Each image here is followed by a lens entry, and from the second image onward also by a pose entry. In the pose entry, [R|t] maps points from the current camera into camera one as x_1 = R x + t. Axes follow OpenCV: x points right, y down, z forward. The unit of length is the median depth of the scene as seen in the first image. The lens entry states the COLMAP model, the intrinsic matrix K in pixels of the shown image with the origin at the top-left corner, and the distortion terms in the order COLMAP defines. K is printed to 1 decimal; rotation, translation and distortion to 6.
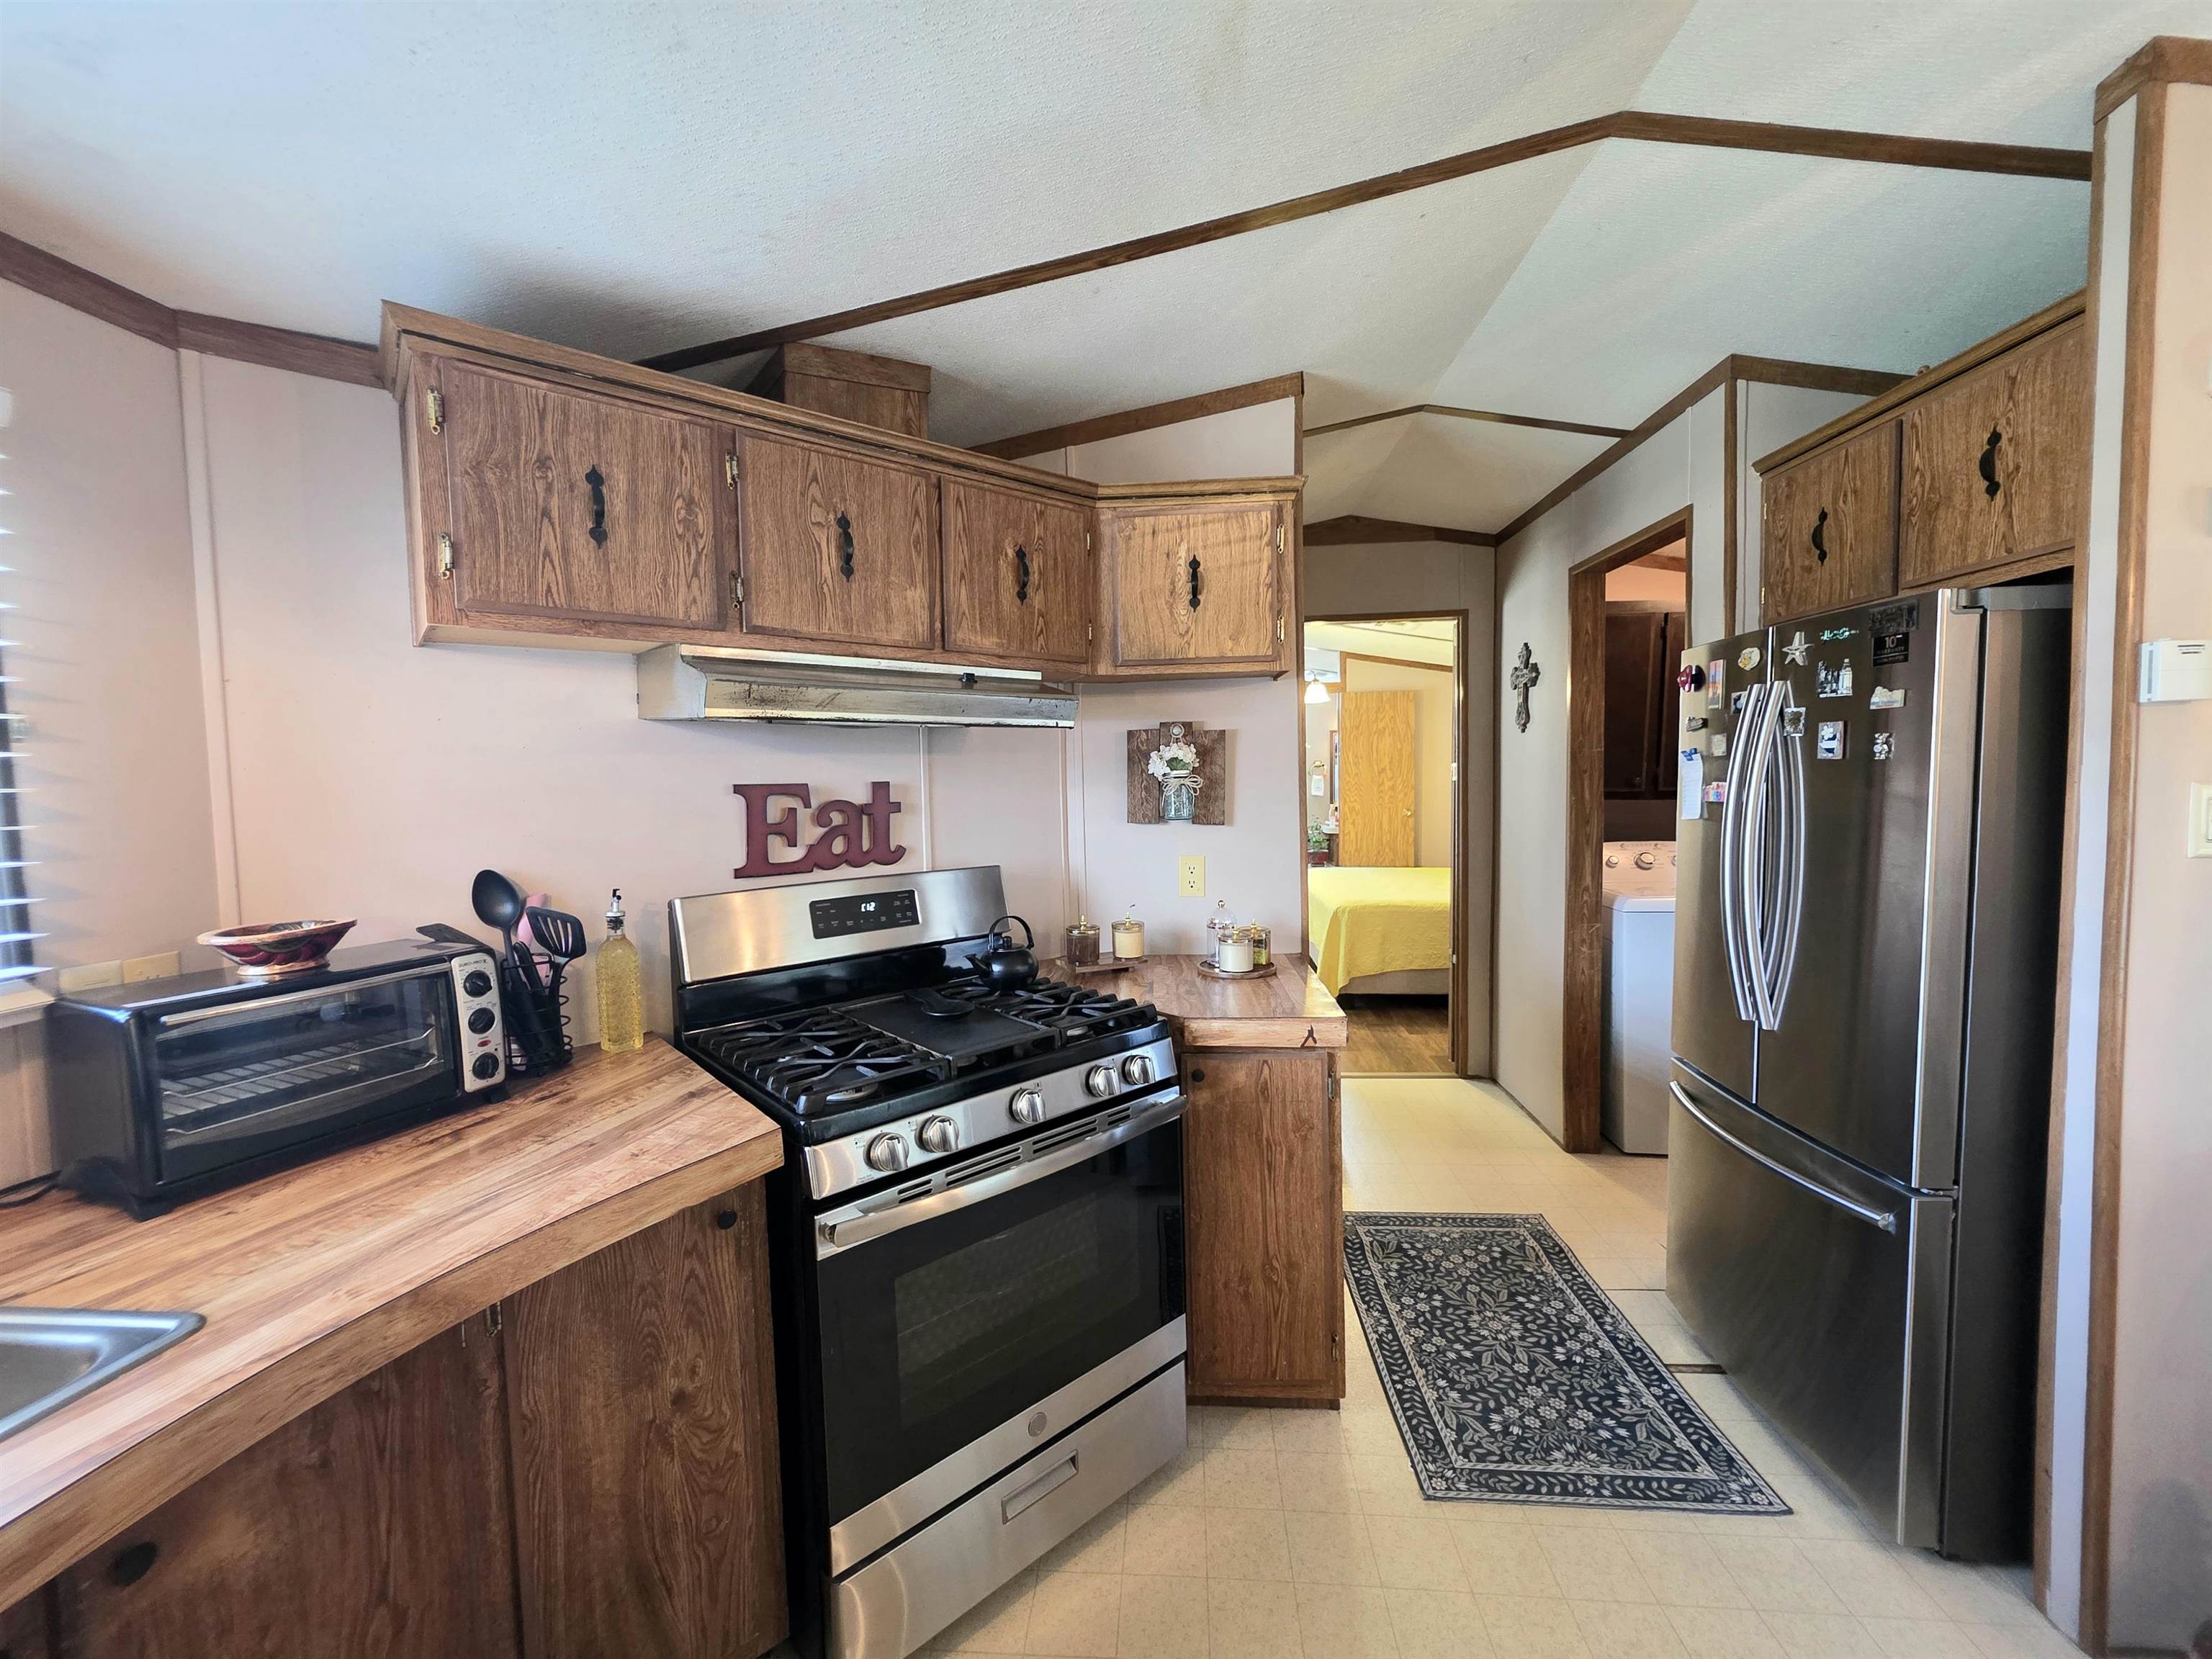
lens RADIAL K [[875.2, 0, 1106.0], [0, 875.2, 829.5], [0, 0, 1]] dist [0.000294, 0.000099]
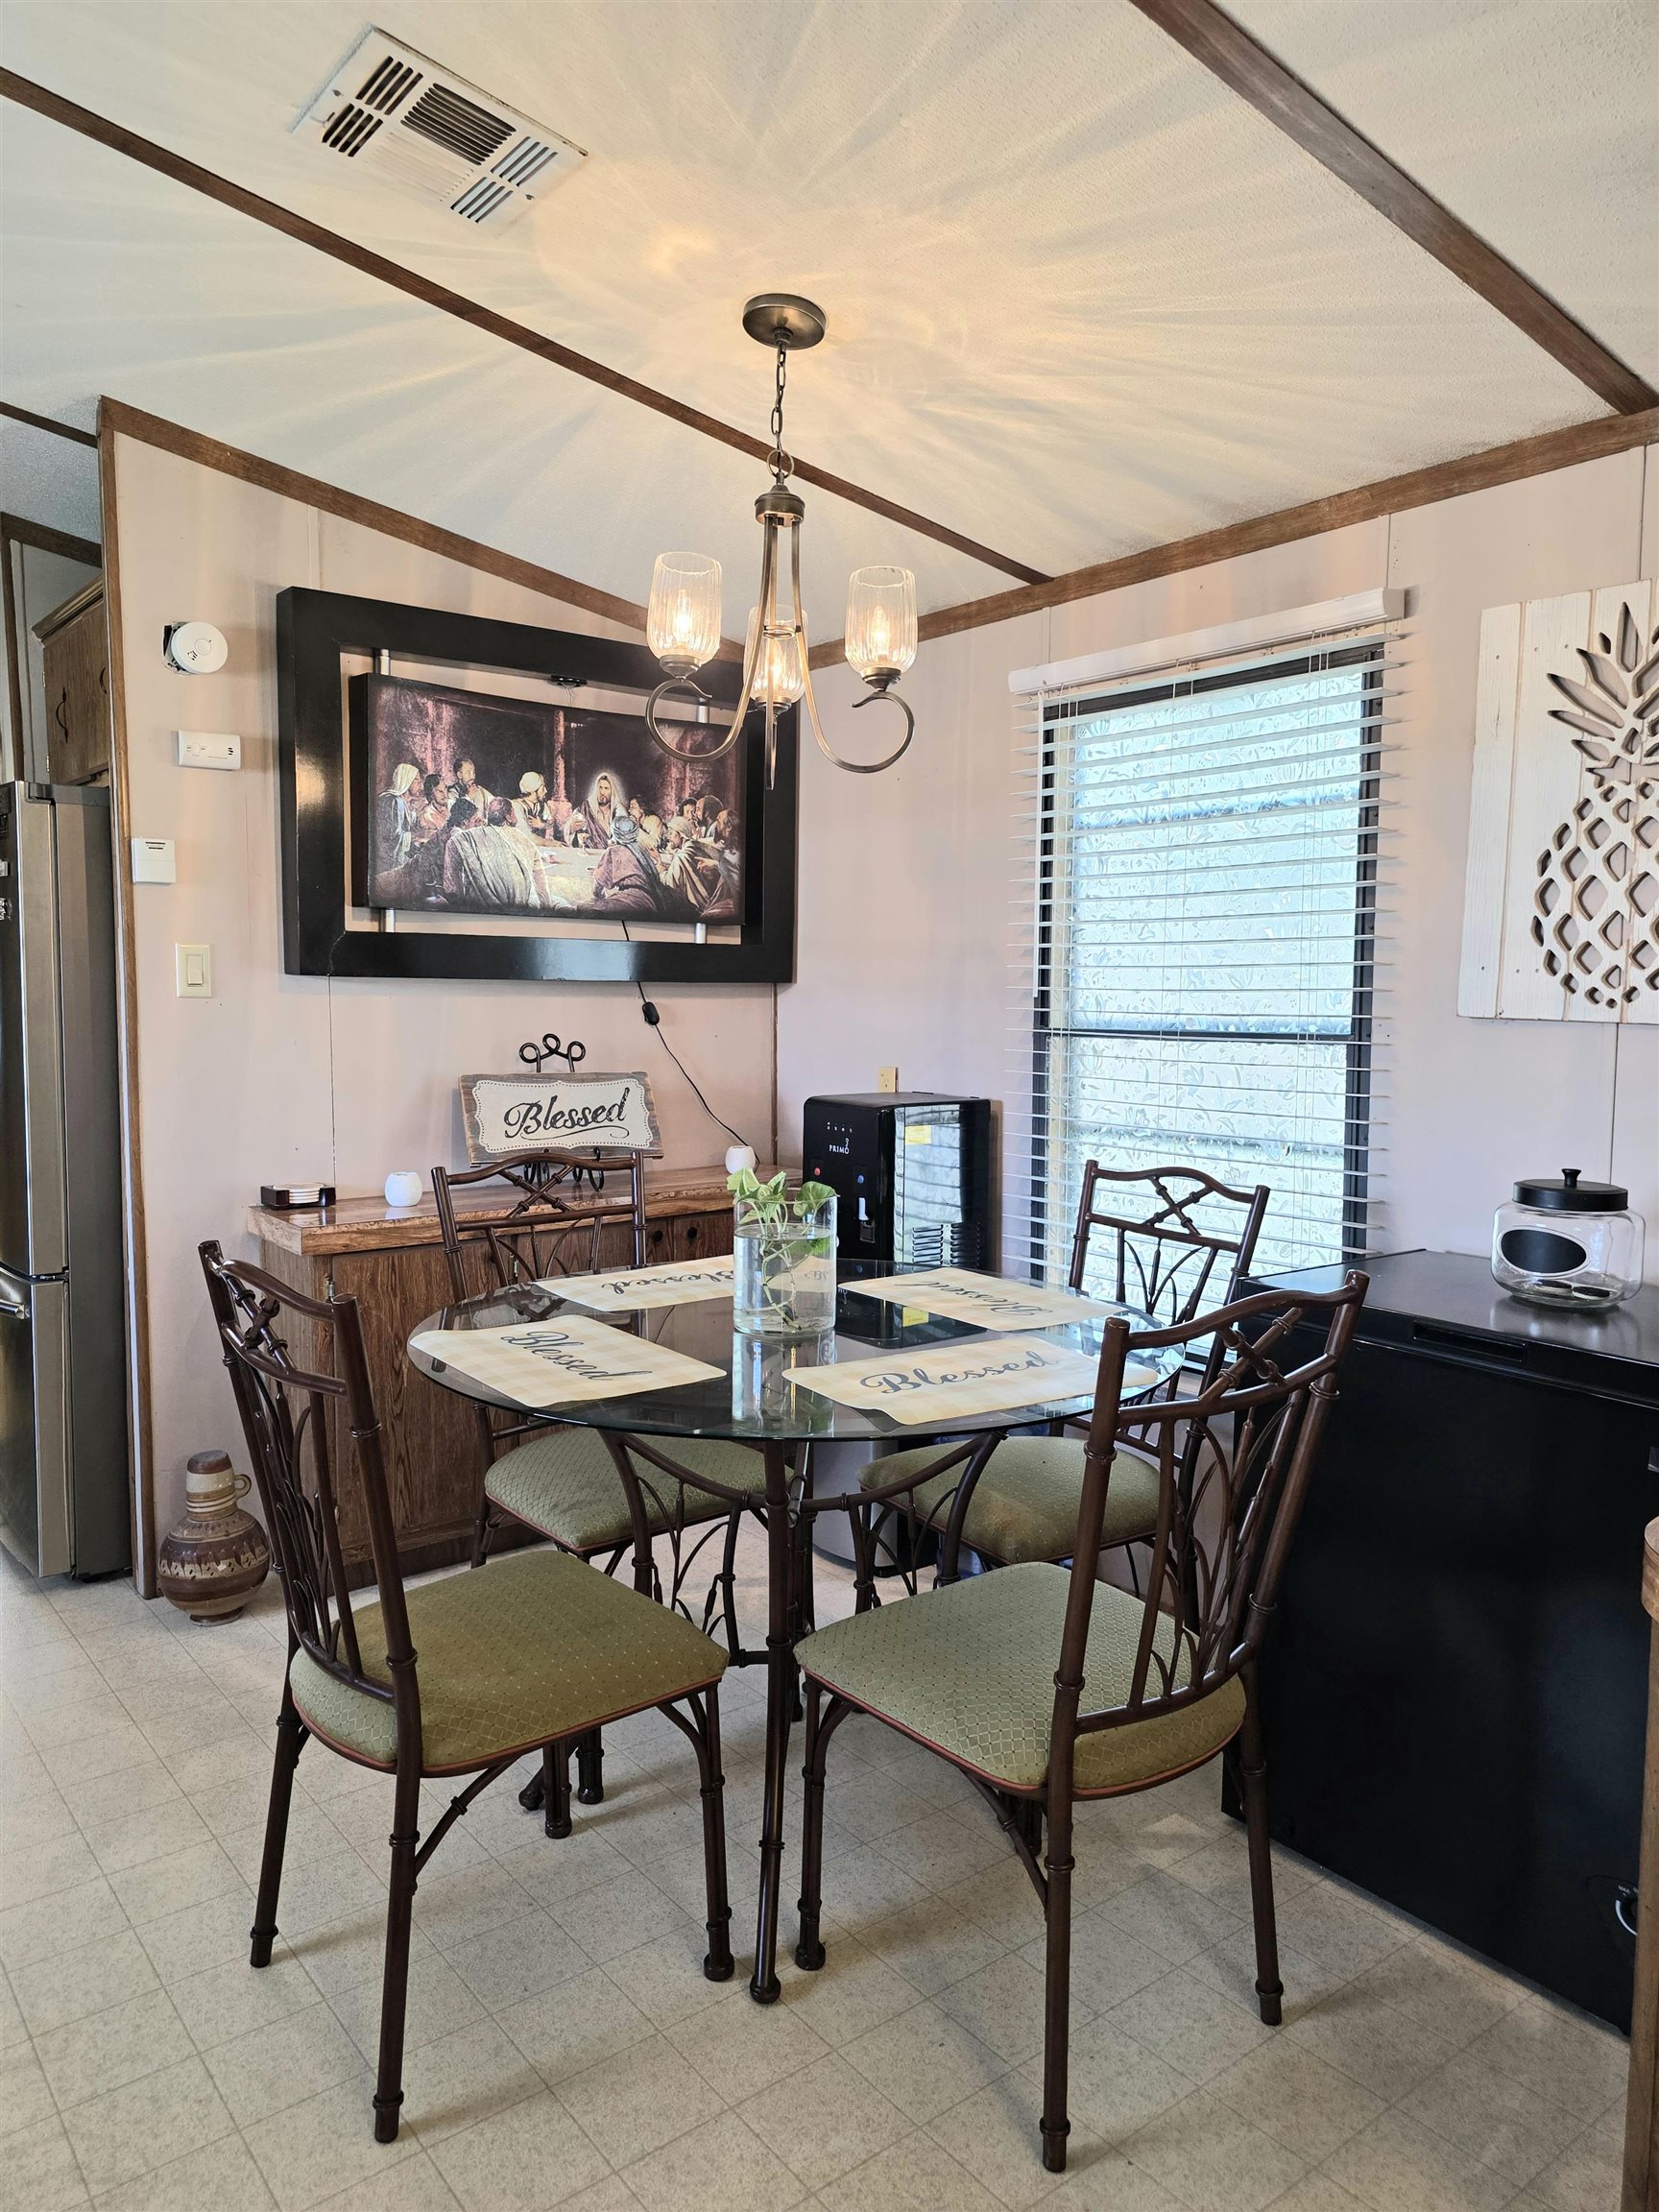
lens RADIAL K [[1508.5, 0, 829.5], [0, 1508.5, 1106.0], [0, 0, 1]] dist [0.051629, -0.000342]
pose [[0.734086, -0.028520, 0.678457, 0.193505], [0.016044, 0.999567, 0.024658, 0.089290], [-0.678867, -0.007216, 0.734226, -0.813655]]
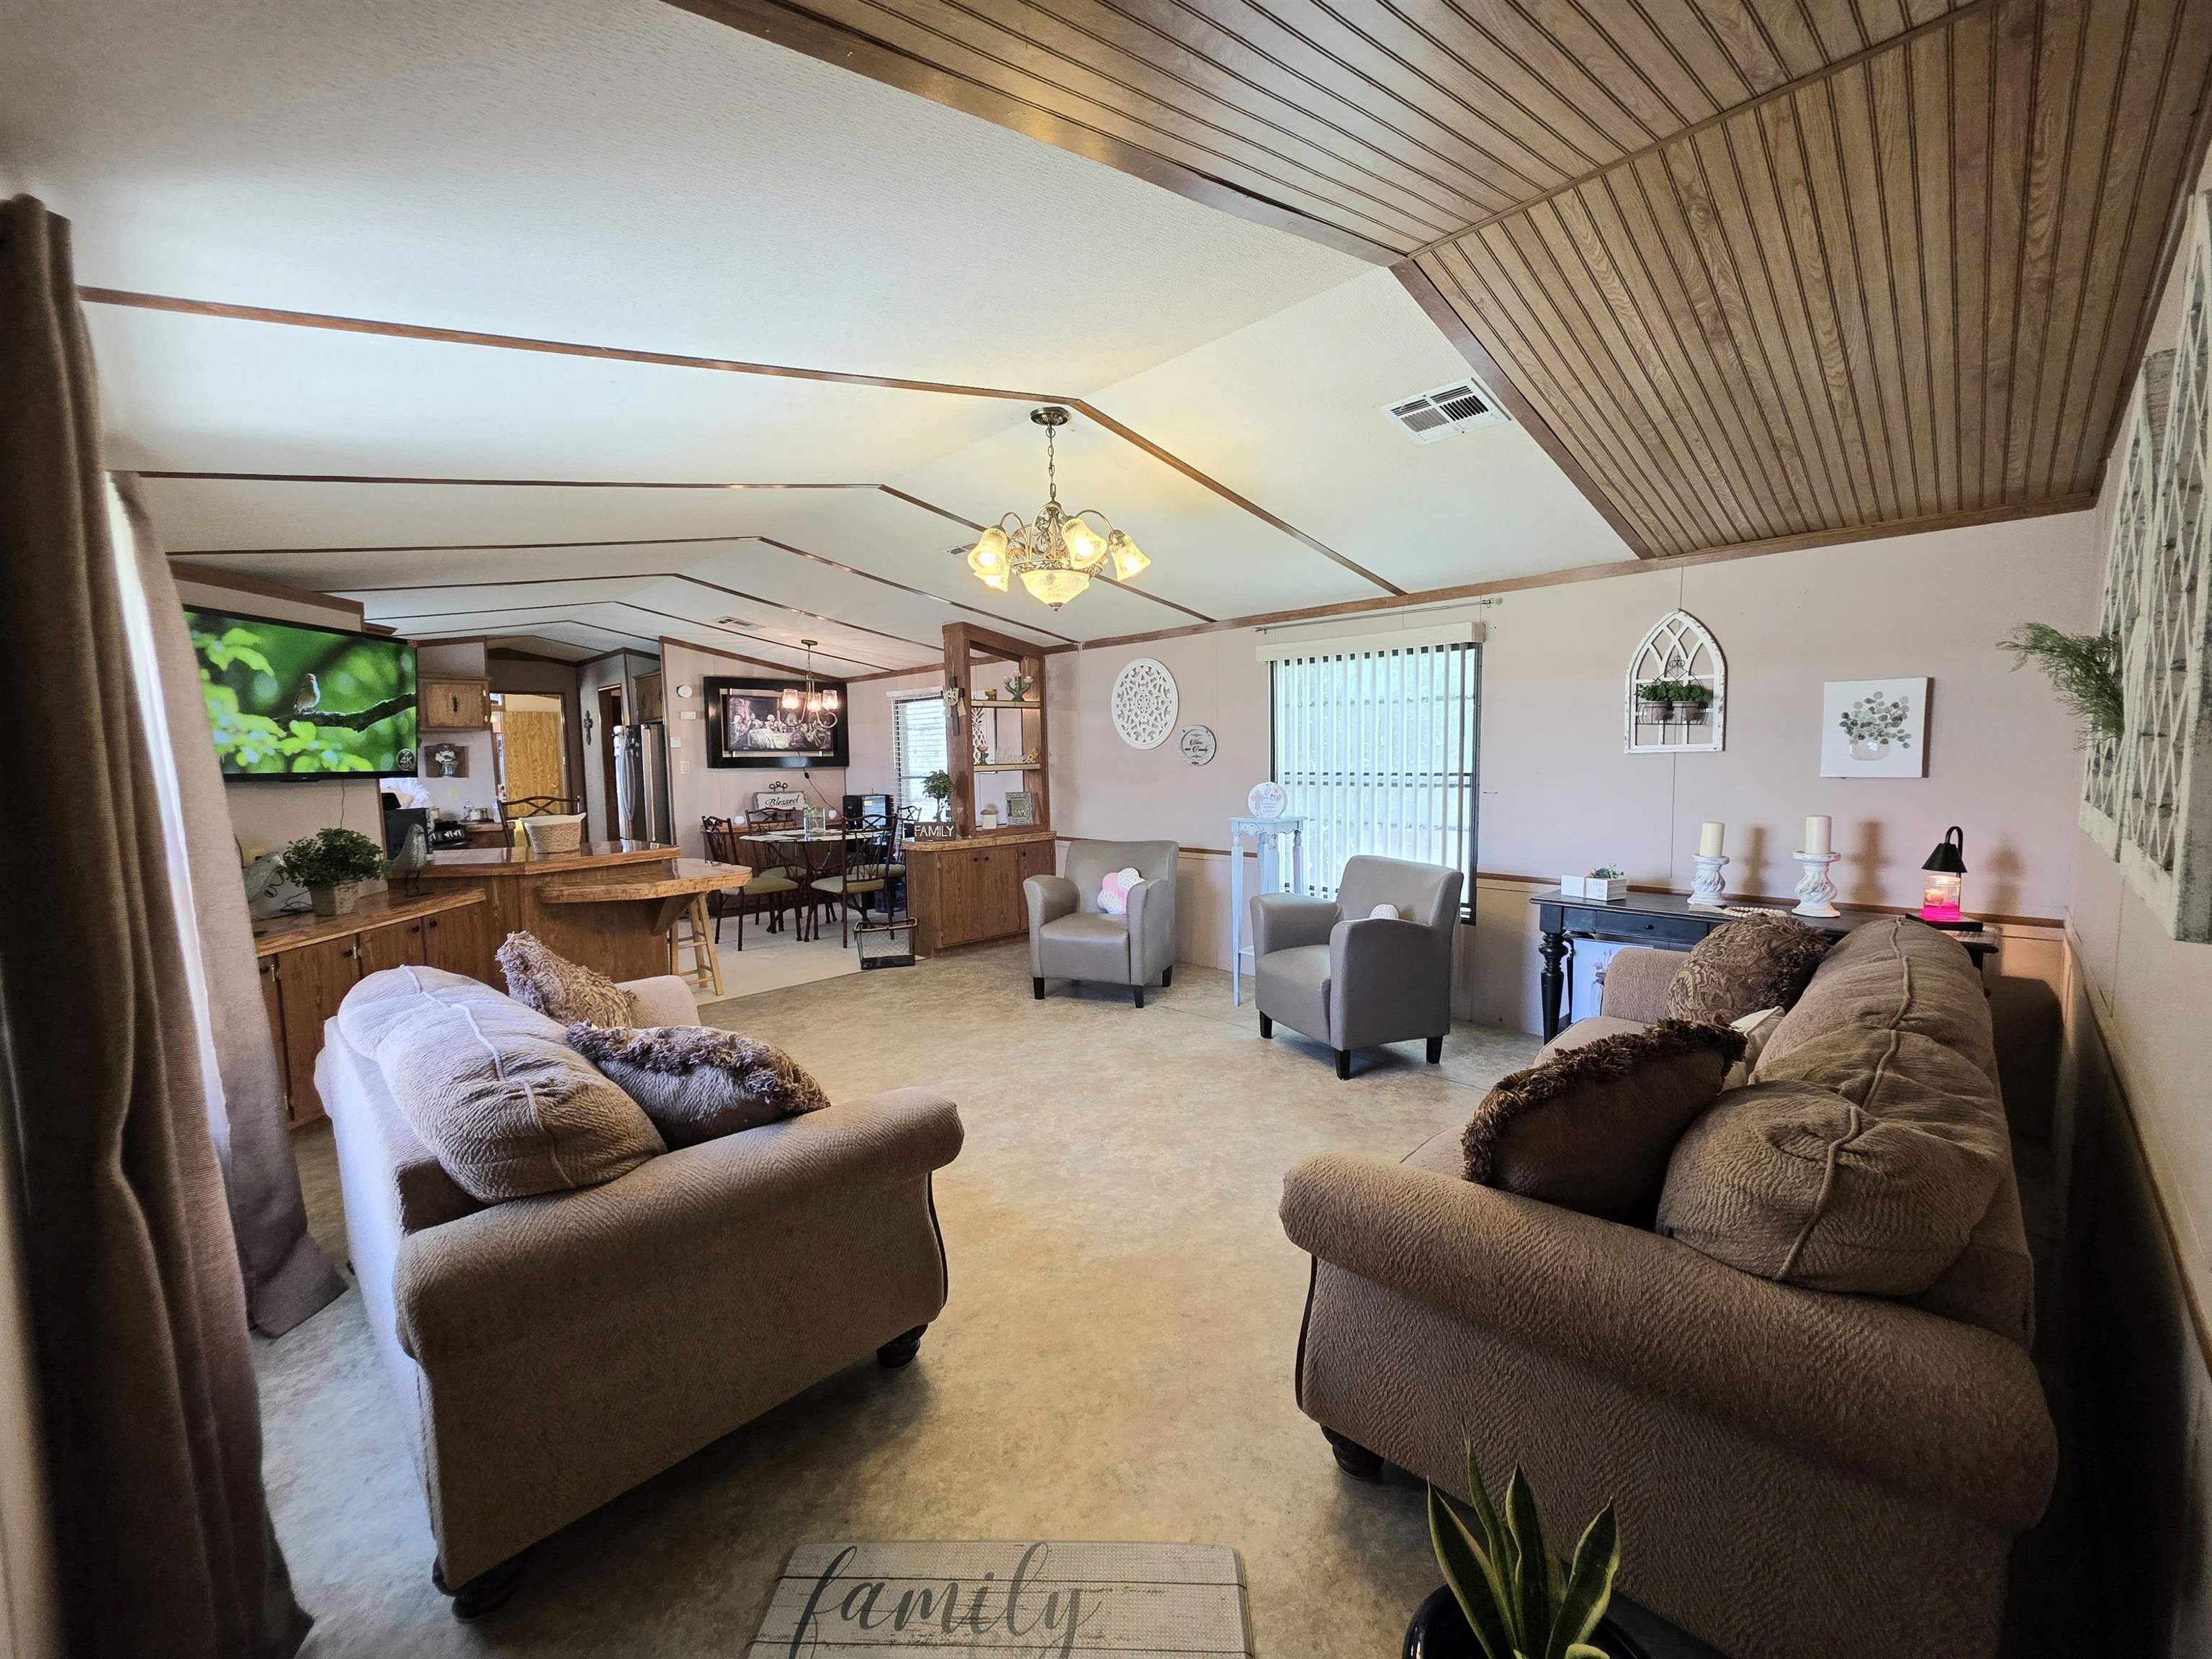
lens RADIAL K [[875.2, 0, 1106.0], [0, 875.2, 829.5], [0, 0, 1]] dist [0.000294, 0.000099]
pose [[0.646171, -0.055993, 0.761136, -0.766090], [0.049630, 0.998277, 0.031304, 0.193164], [-0.761577, 0.017547, 0.647836, -2.697979]]
